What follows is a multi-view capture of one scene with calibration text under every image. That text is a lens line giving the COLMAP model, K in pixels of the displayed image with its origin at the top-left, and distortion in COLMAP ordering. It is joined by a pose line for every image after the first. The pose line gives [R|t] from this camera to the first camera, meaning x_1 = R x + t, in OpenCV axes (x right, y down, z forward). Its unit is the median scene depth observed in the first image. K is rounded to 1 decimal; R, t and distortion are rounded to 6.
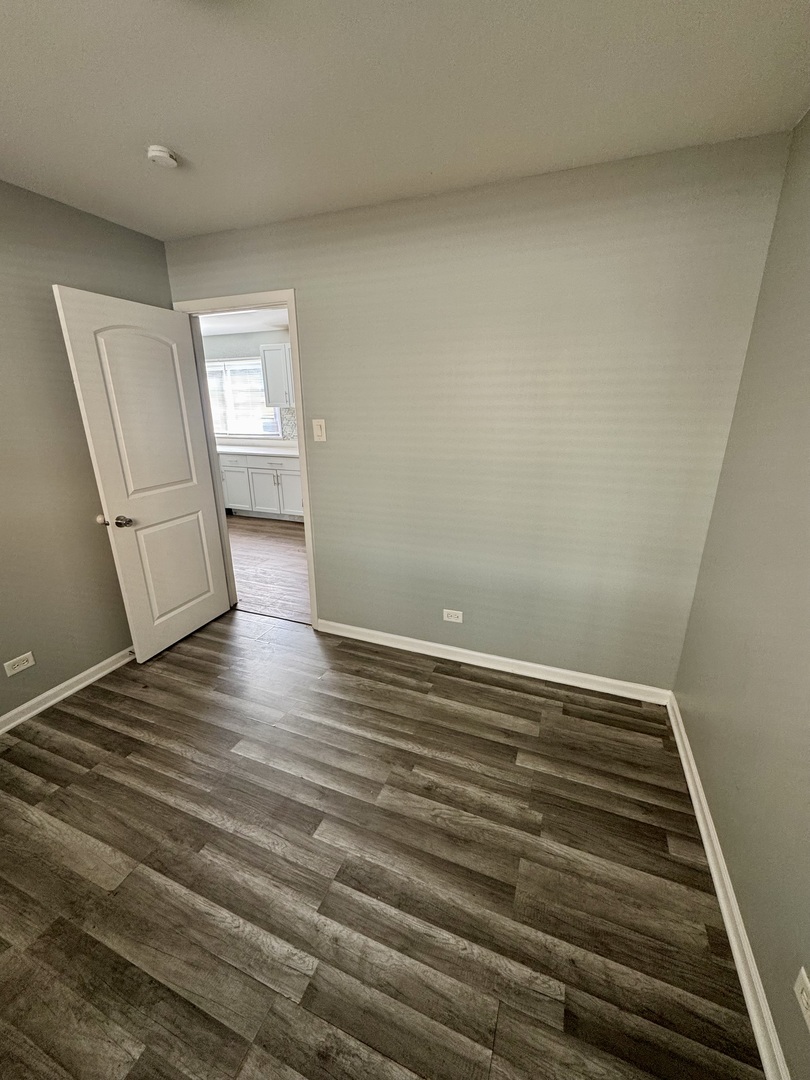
lens RADIAL K [[429.6, 0, 405.0], [0, 429.6, 540.0], [0, 0, 1]] dist [-0.000238, -0.000131]
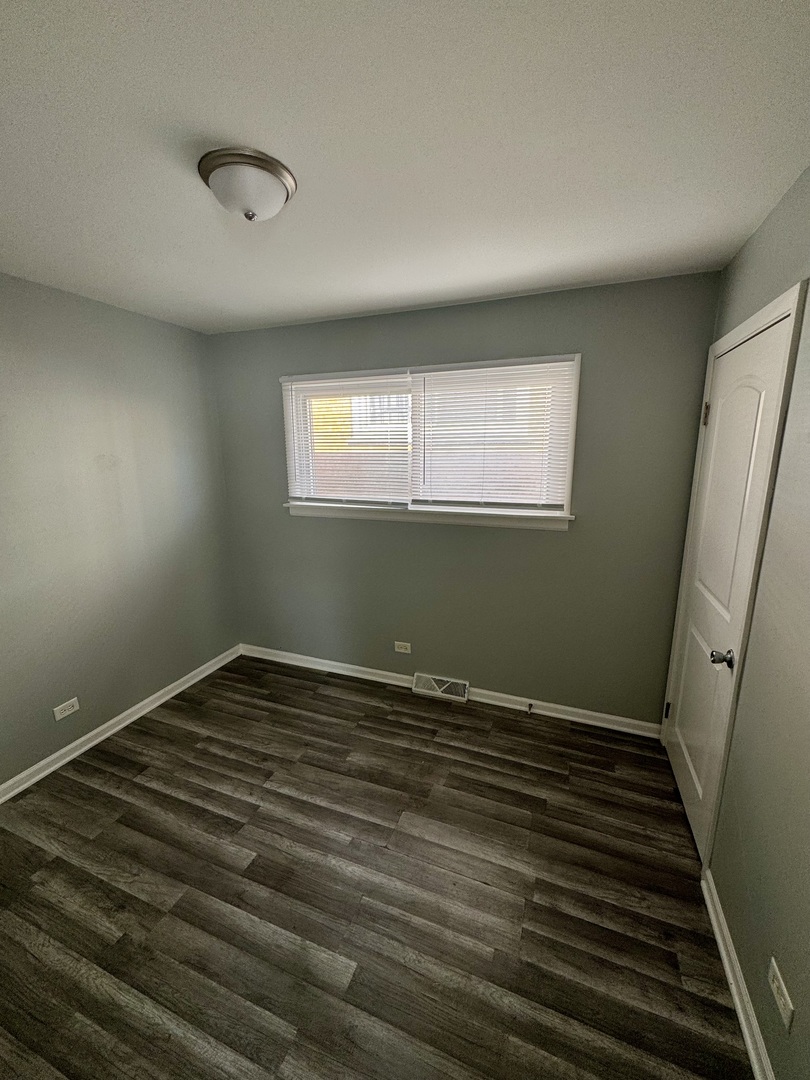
lens RADIAL K [[427.4, 0, 405.0], [0, 427.4, 540.0], [0, 0, 1]] dist [-0.012219, 0.000204]
pose [[-0.999930, 0.010638, -0.005155, -0.630308], [0.006633, 0.865906, 0.500162, -0.602363], [0.009784, 0.500093, -0.865916, 1.613386]]
